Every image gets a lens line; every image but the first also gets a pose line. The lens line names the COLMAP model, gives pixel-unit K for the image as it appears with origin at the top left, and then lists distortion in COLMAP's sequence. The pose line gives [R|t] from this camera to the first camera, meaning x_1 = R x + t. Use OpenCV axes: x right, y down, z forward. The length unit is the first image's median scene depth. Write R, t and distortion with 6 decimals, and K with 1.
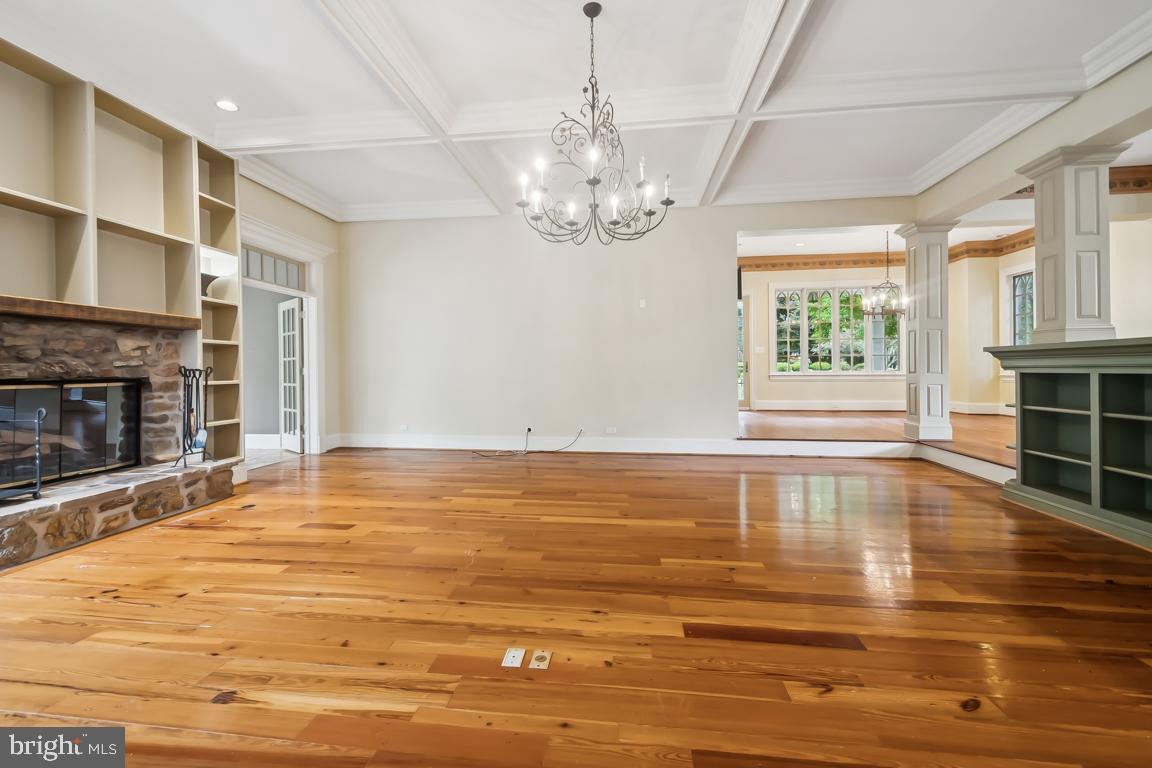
lens RADIAL K [[522.2, 0, 578.5], [0, 522.2, 373.6], [0, 0, 1]] dist [0.019924, -0.008183]
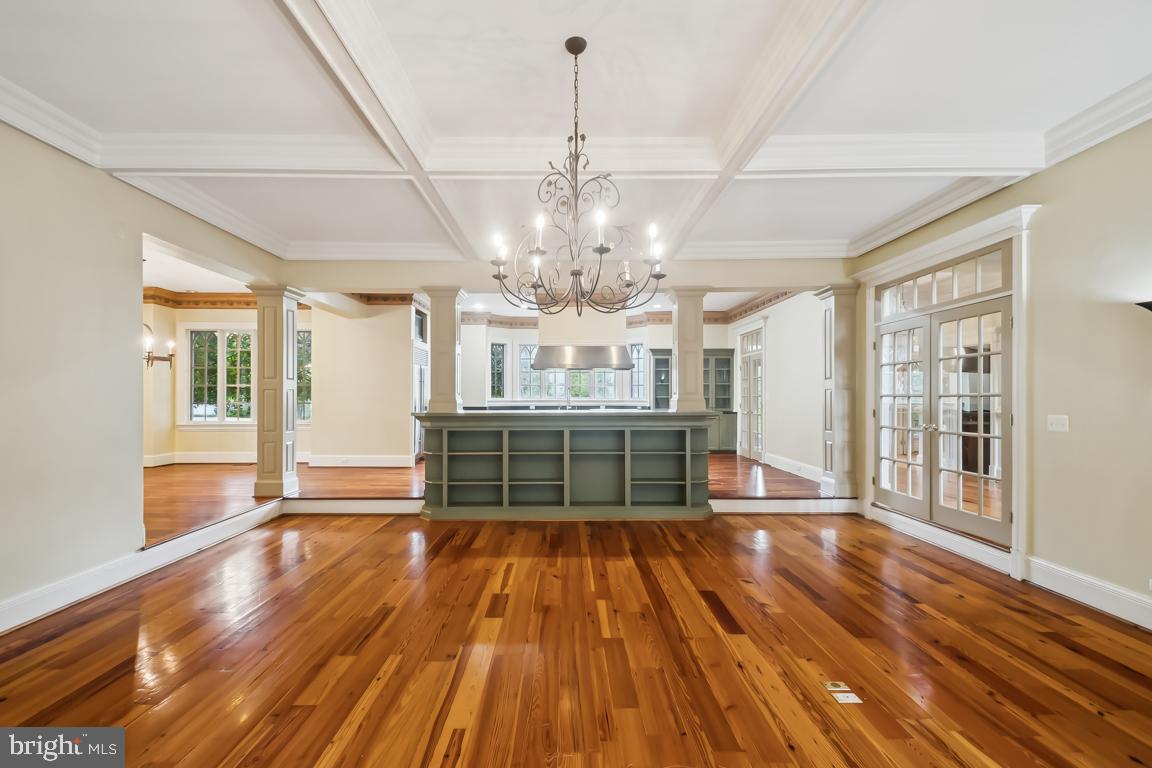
lens RADIAL K [[522.2, 0, 580.4], [0, 522.2, 389.8], [0, 0, 1]] dist [0.019924, -0.008183]
pose [[-0.129996, 0.016394, 0.991379, -0.959372], [0.018832, 0.999724, -0.014063, -0.122927], [-0.991336, 0.016842, -0.130269, 1.339551]]
